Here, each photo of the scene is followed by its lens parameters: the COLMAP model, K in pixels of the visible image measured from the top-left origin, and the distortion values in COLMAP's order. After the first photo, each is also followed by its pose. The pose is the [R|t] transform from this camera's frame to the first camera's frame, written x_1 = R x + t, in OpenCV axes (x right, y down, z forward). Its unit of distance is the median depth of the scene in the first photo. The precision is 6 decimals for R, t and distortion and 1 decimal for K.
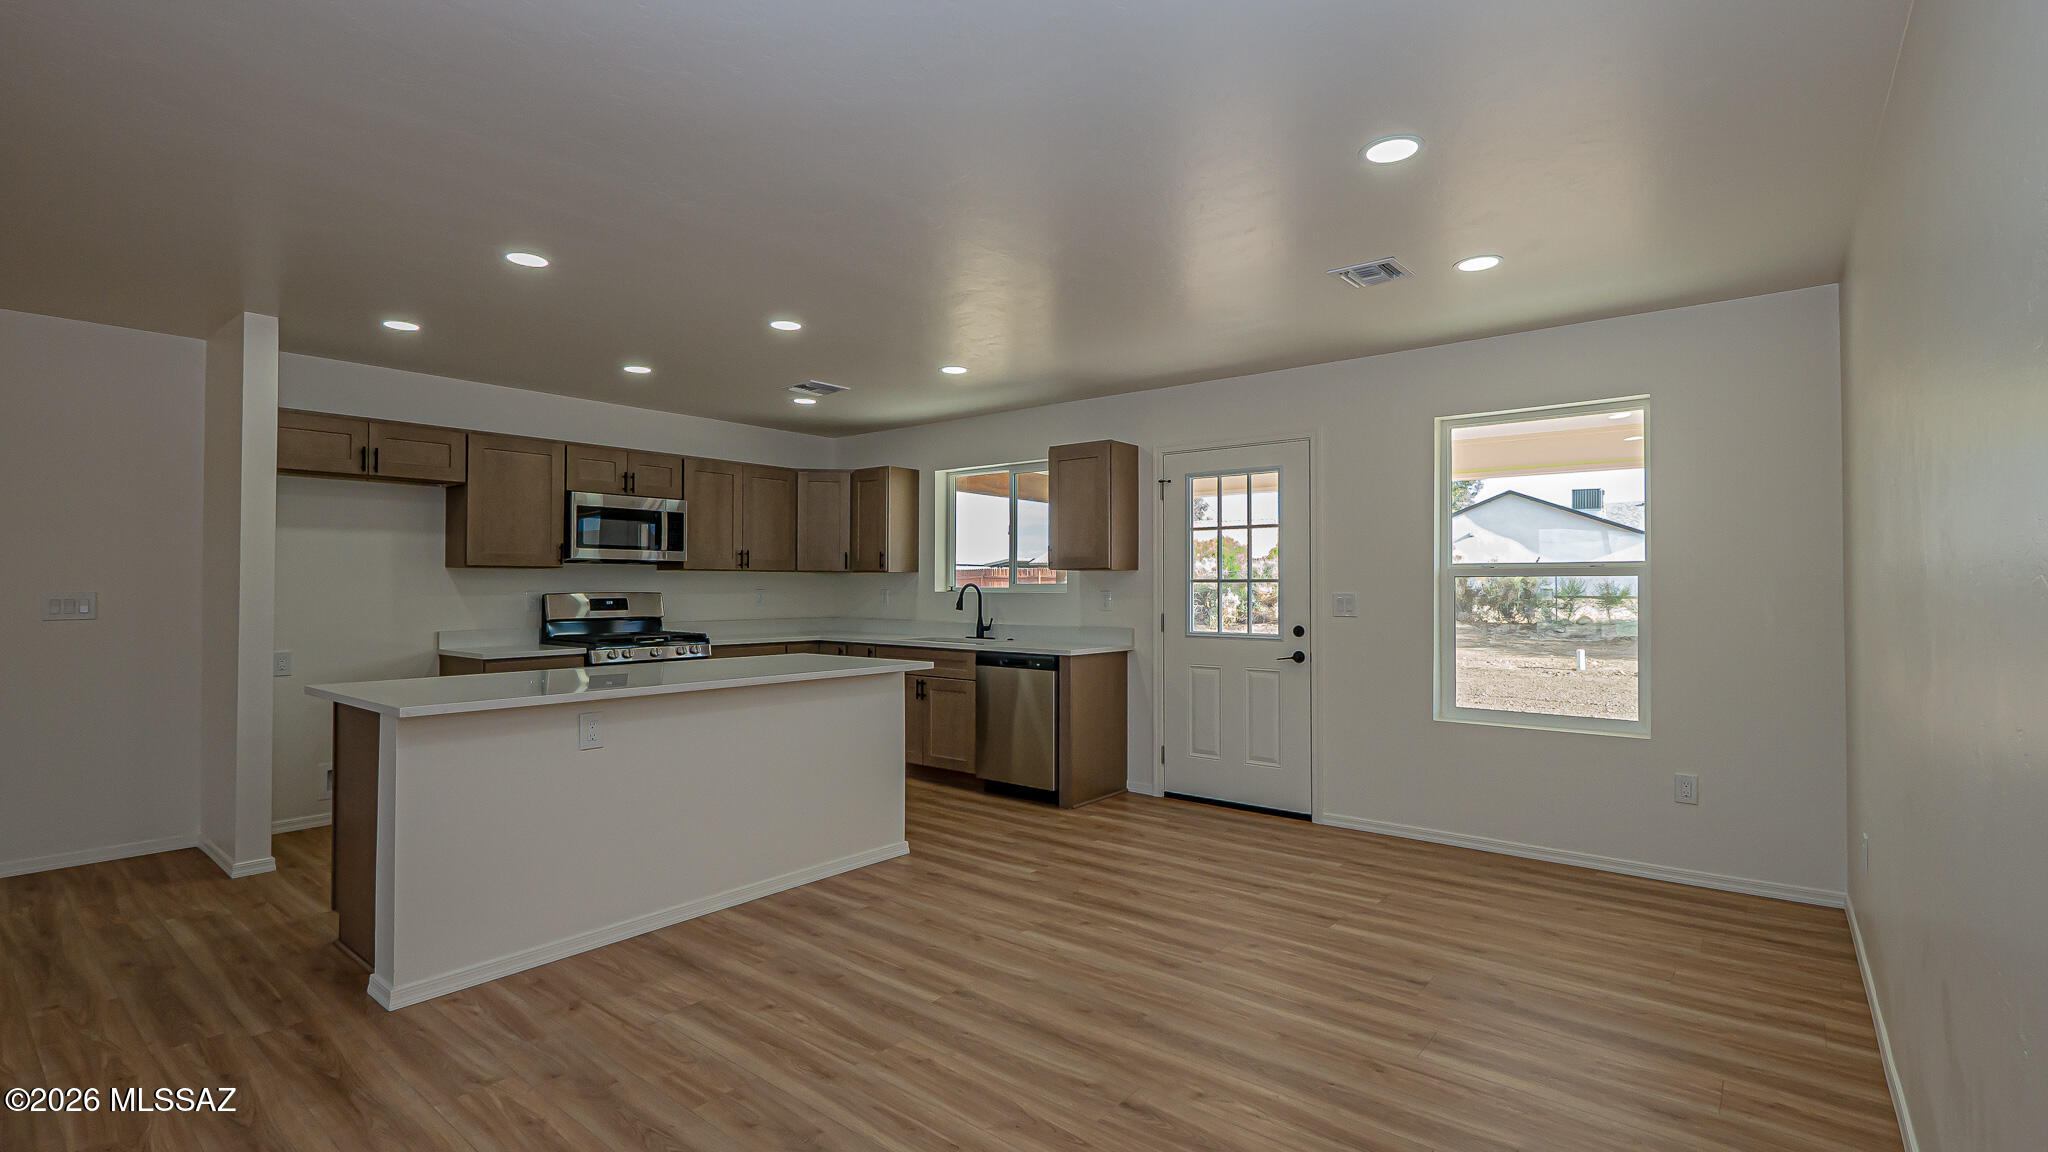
lens RADIAL K [[919.7, 0, 1028.4], [0, 919.7, 573.9], [0, 0, 1]] dist [-0.000595, 0.000131]
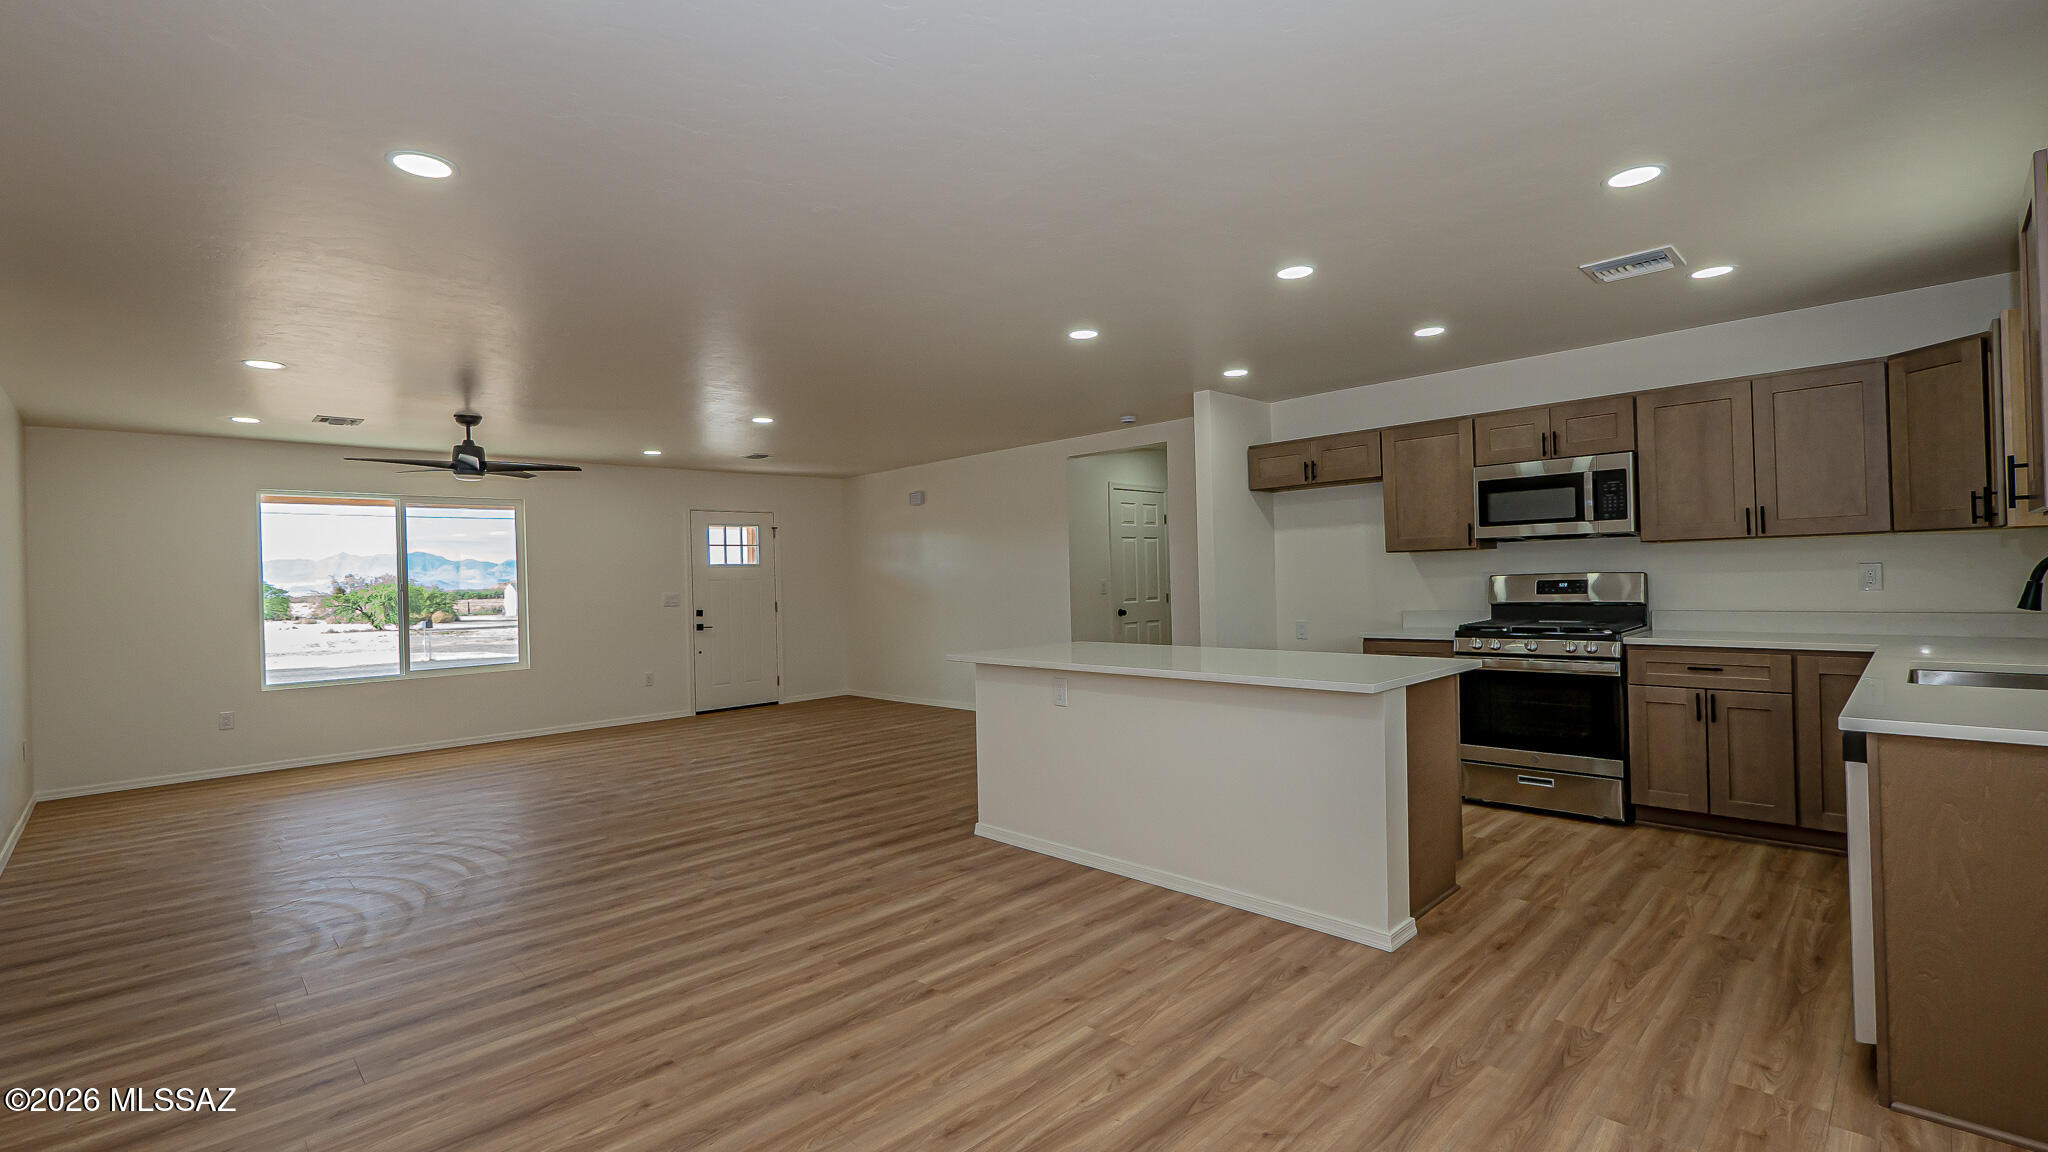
lens RADIAL K [[895.9, 0, 1029.5], [0, 895.9, 574.0], [0, 0, 1]] dist [-0.003619, 0.000041]
pose [[-0.108622, 0.000013, -0.994083, 0.488674], [0.041375, 0.999134, -0.004507, 0.004883], [0.993222, -0.041620, -0.108528, 0.681163]]
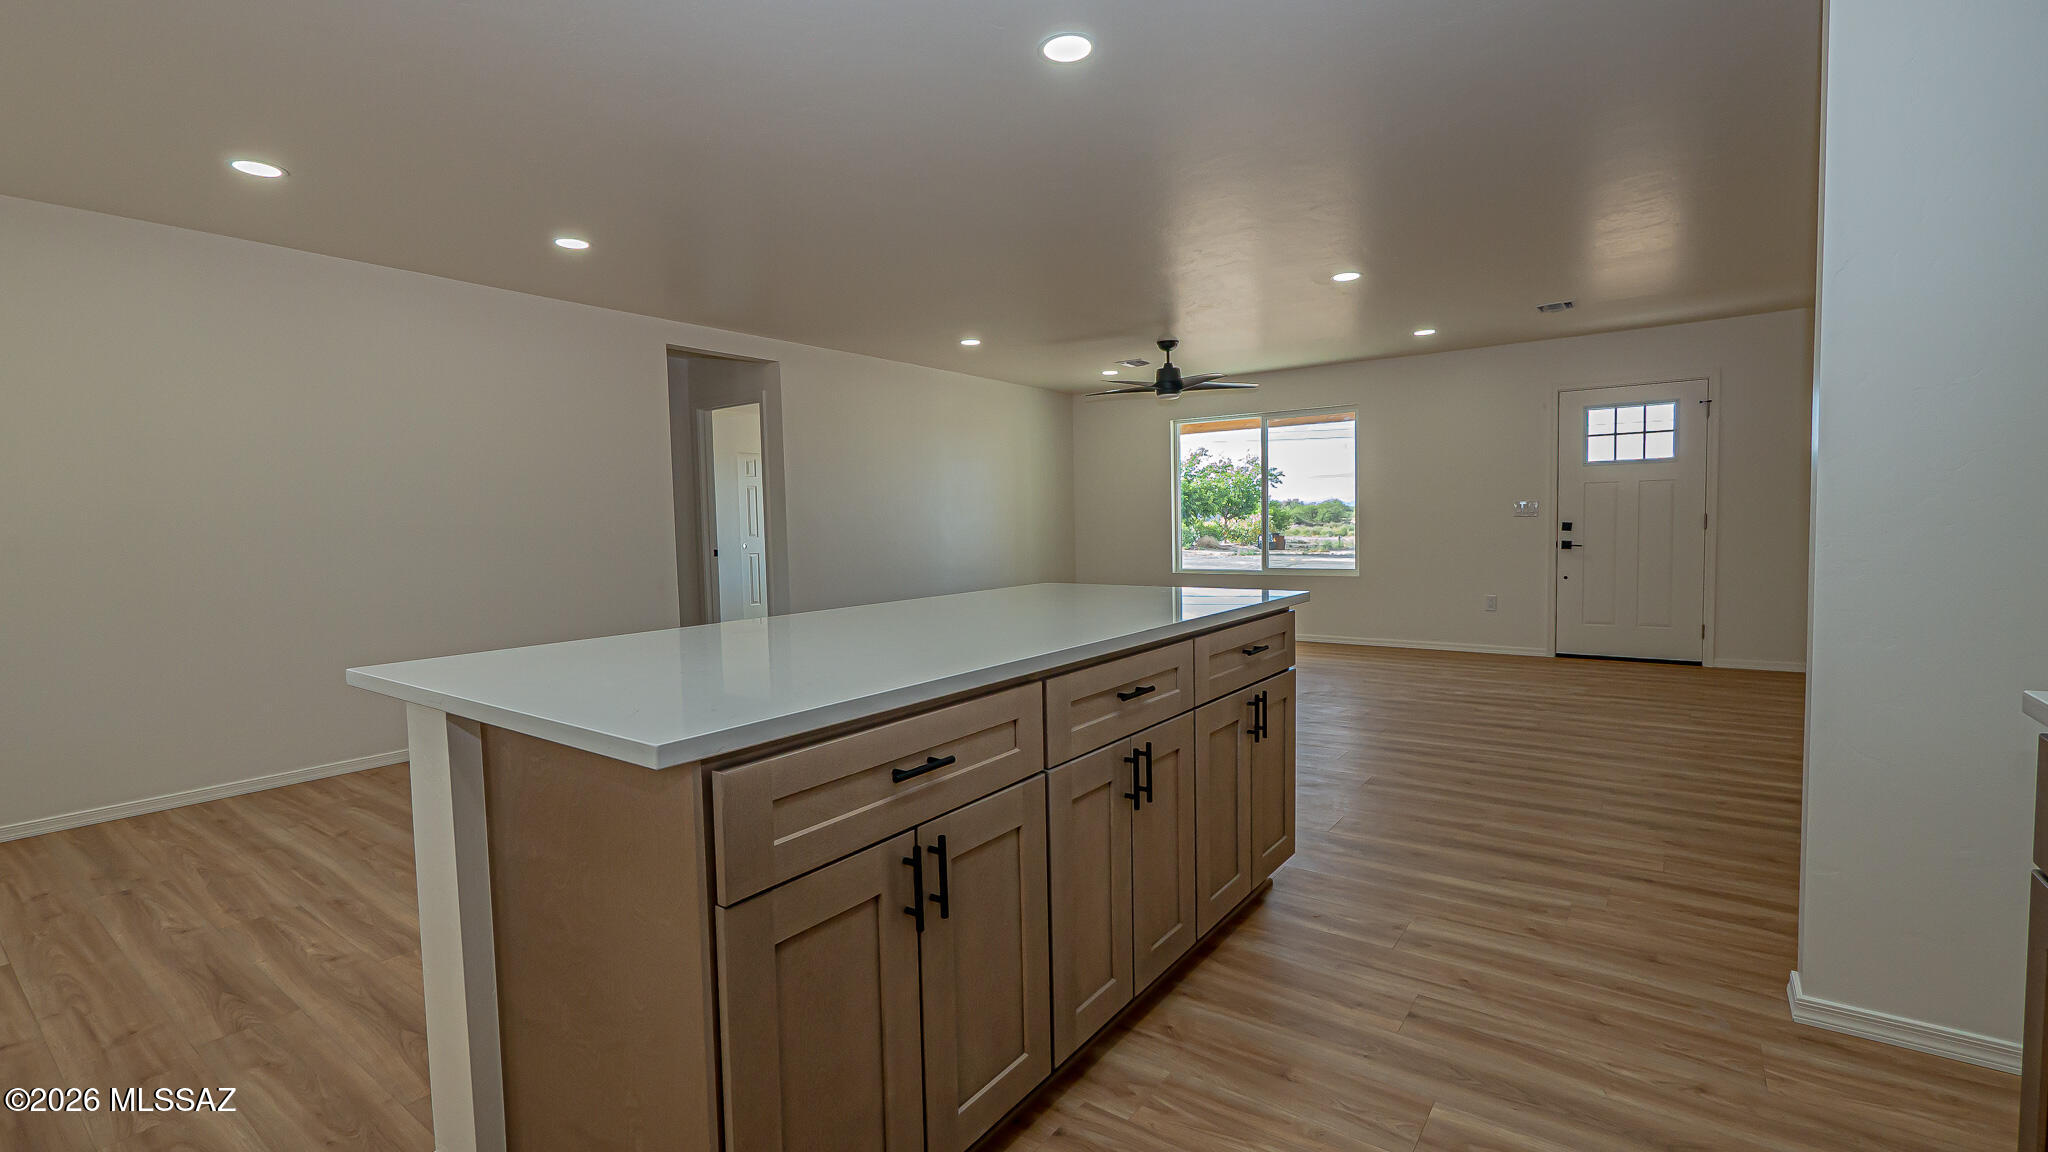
lens RADIAL K [[895.9, 0, 1029.5], [0, 895.9, 574.0], [0, 0, 1]] dist [-0.003619, 0.000041]
pose [[-0.998544, 0.023901, -0.048361, -0.303783], [0.021684, 0.998712, 0.045860, 0.038617], [0.049395, 0.044745, -0.997777, 1.142811]]
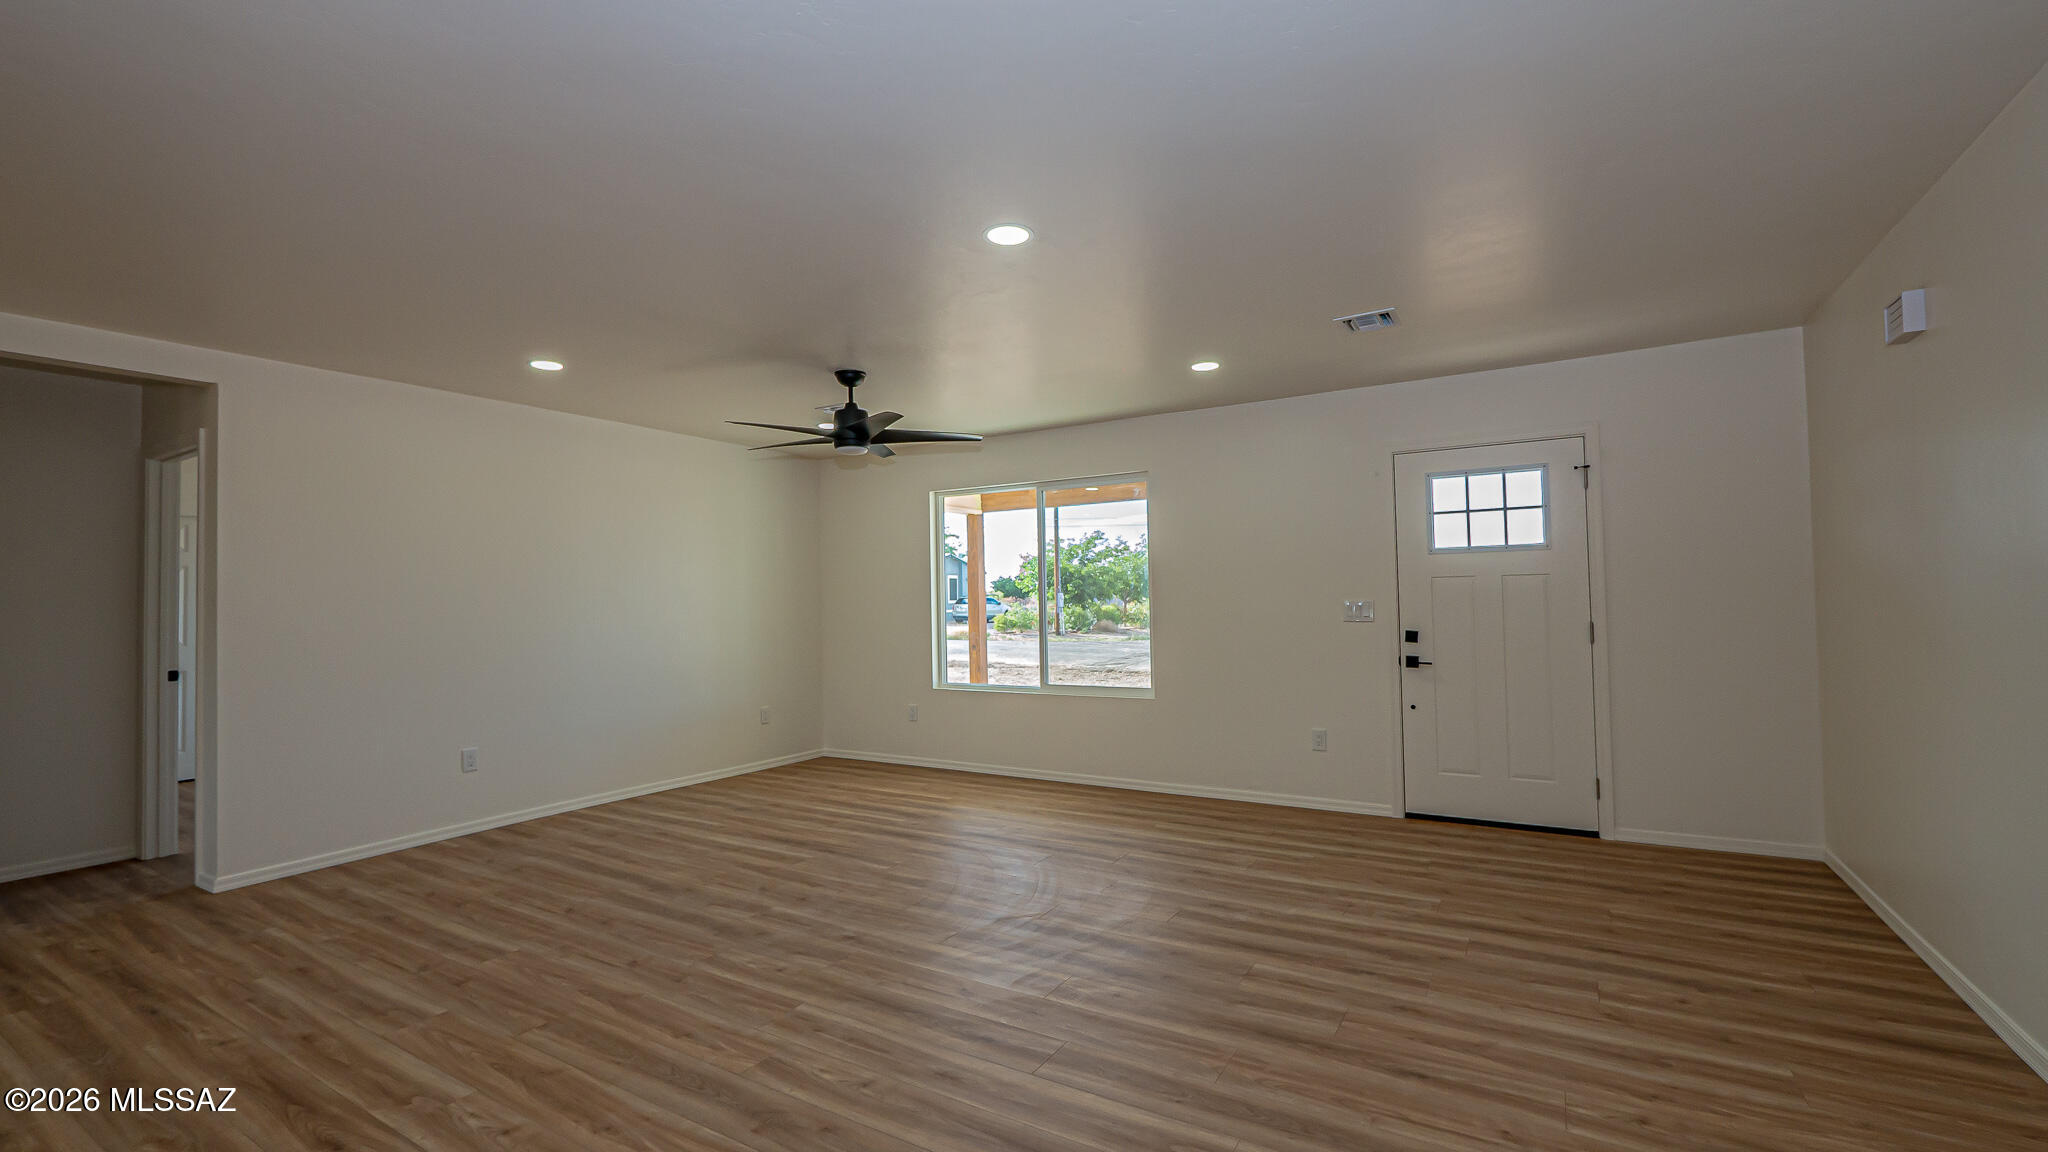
lens RADIAL K [[865.1, 0, 1031.6], [0, 865.1, 571.1], [0, 0, 1]] dist [-0.008572, -0.000015]
pose [[-0.990760, 0.013544, -0.134946, -0.633809], [0.019978, 0.998721, -0.046440, 0.010997], [0.134145, -0.048707, -0.989764, 0.726935]]
